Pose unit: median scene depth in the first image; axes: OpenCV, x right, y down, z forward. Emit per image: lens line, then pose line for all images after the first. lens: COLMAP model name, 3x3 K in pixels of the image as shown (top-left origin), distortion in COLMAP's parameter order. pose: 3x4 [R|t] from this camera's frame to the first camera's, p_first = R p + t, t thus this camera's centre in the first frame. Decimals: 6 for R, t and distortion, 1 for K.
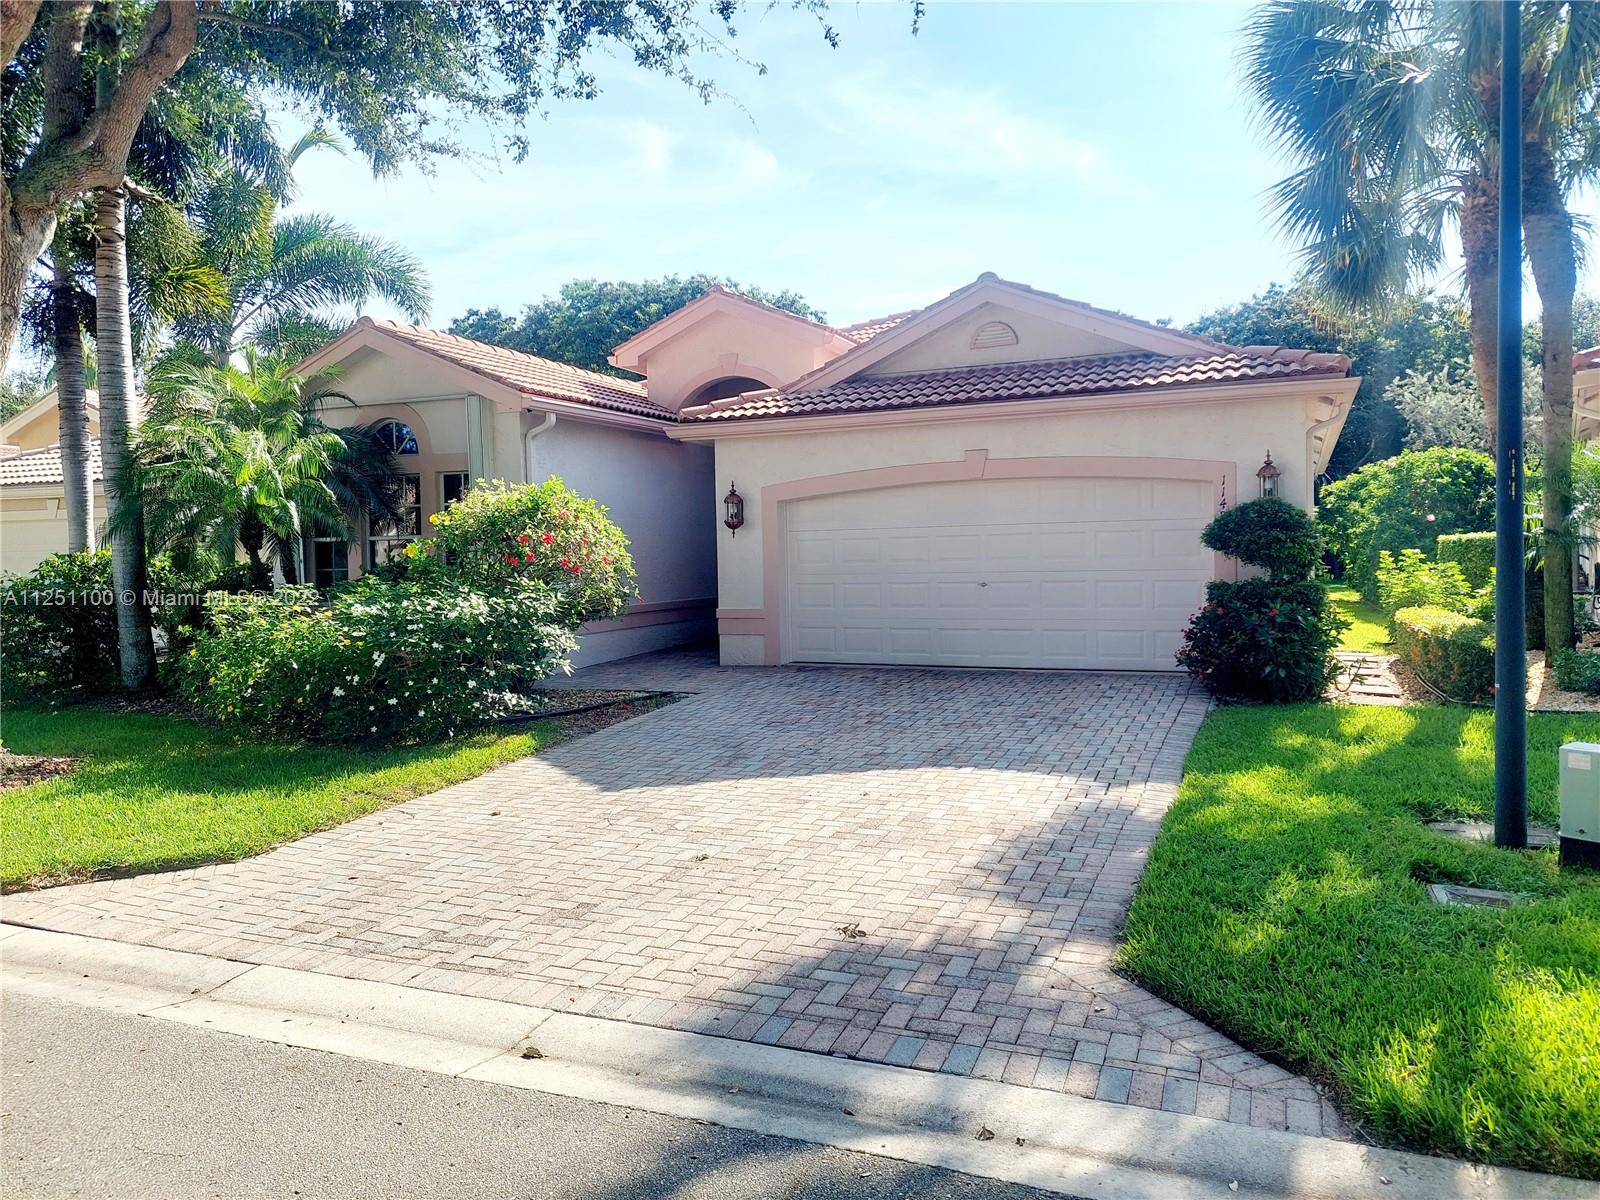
lens RADIAL K [[1147.1, 0, 835.1], [0, 1147.1, 609.9], [0, 0, 1]] dist [0.035599, -0.017880]
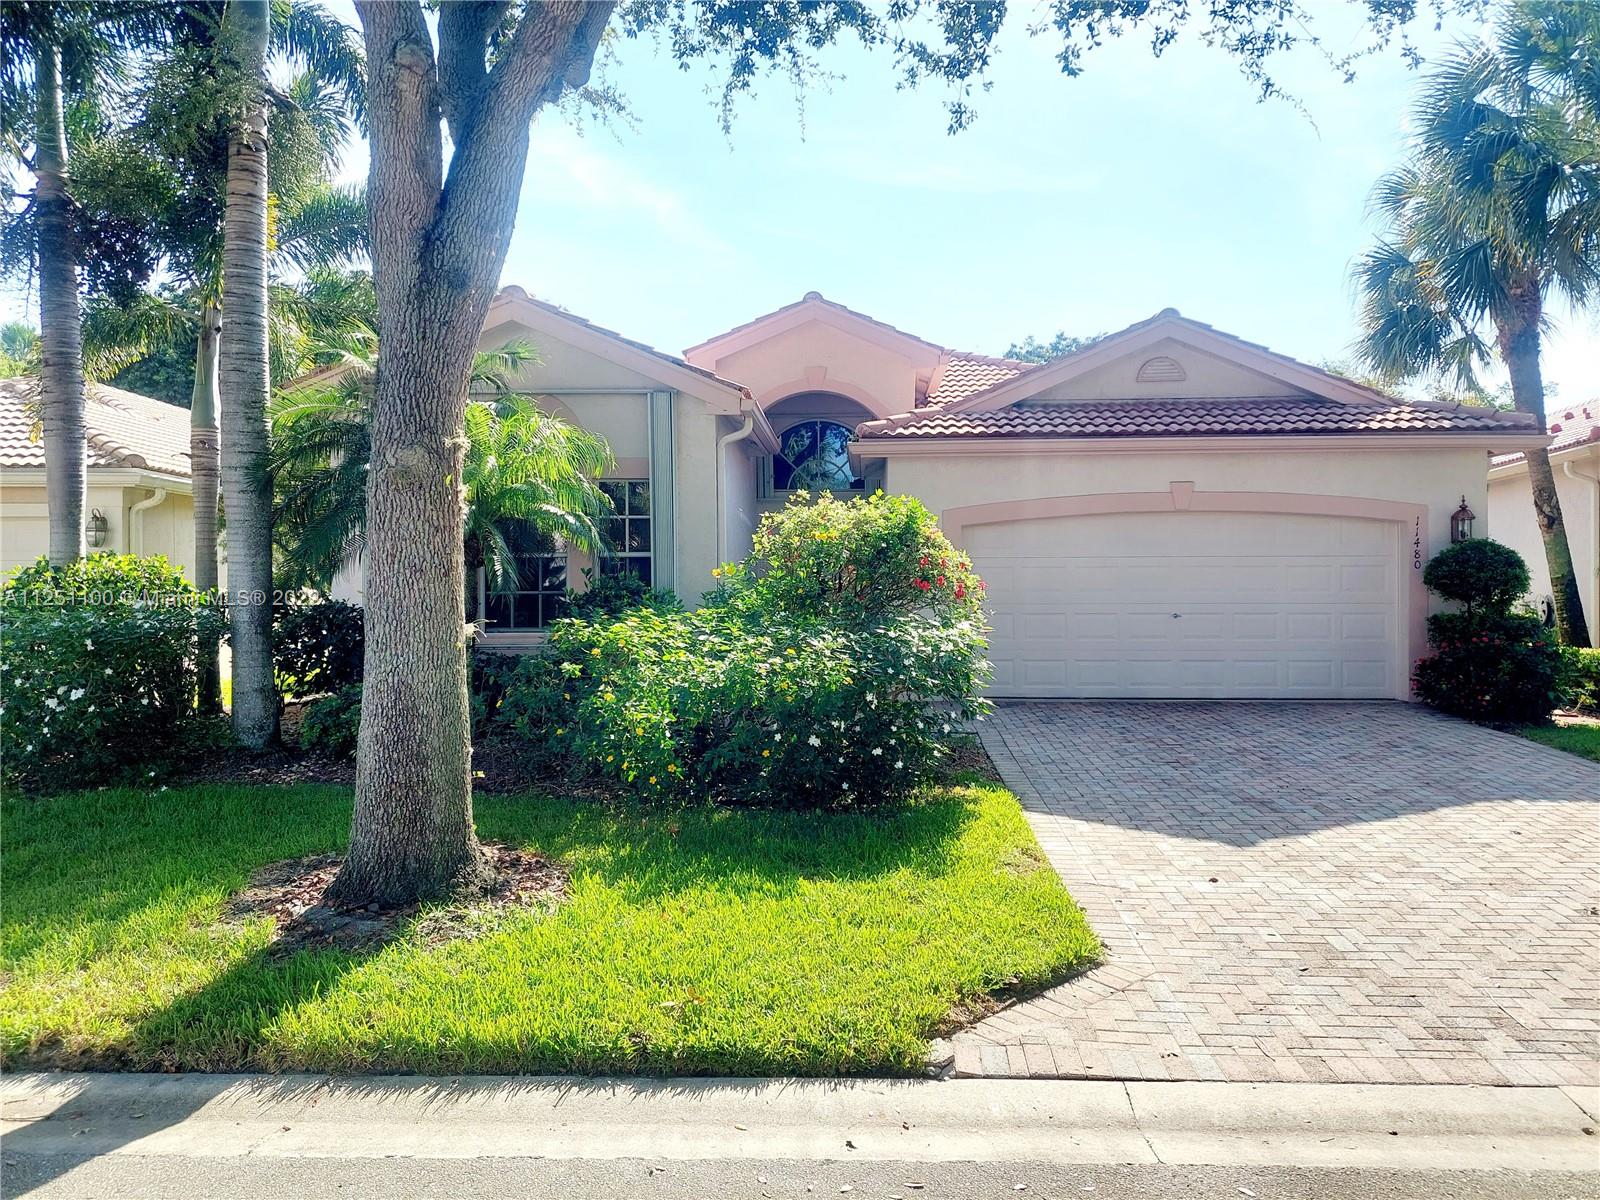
lens RADIAL K [[1147.1, 0, 799.1], [0, 1147.1, 592.3], [0, 0, 1]] dist [0.035599, -0.017880]
pose [[0.933287, 0.014450, 0.358841, -0.577729], [0.001923, 0.998975, -0.045228, 0.001765], [-0.359127, 0.042901, 0.932302, 0.196364]]
